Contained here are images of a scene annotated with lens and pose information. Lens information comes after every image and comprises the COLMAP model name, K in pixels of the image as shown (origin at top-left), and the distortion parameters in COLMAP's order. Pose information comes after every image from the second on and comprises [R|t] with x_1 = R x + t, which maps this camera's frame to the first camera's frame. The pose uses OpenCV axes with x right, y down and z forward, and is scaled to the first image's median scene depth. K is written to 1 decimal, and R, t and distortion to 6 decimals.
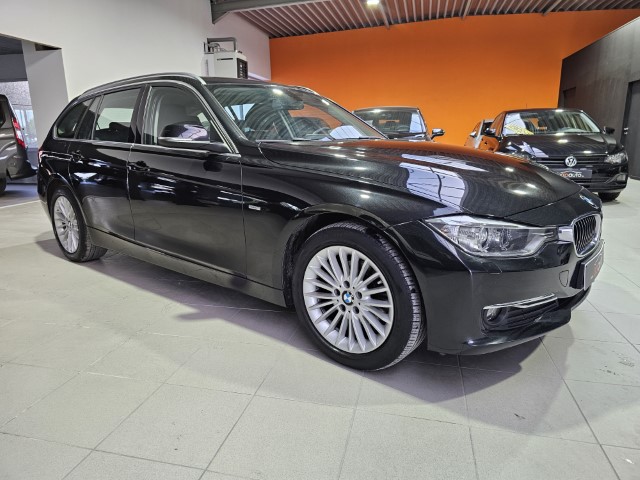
lens RADIAL K [[425.5, 0, 317.8], [0, 425.5, 202.5], [0, 0, 1]] dist [0.085475, -0.086522]
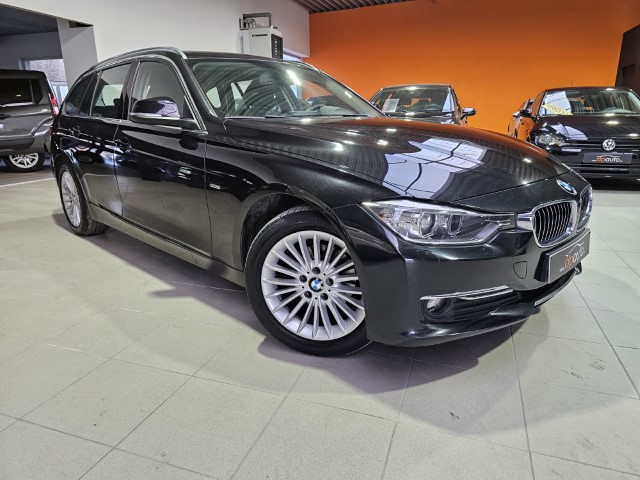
lens RADIAL K [[435.3, 0, 321.6], [0, 435.3, 198.8], [0, 0, 1]] dist [0.060552, -0.052962]
pose [[0.995788, 0.025931, -0.087939, 0.103360], [-0.022814, 0.999082, 0.036266, -0.000414], [0.088799, -0.034107, 0.995465, 0.016333]]
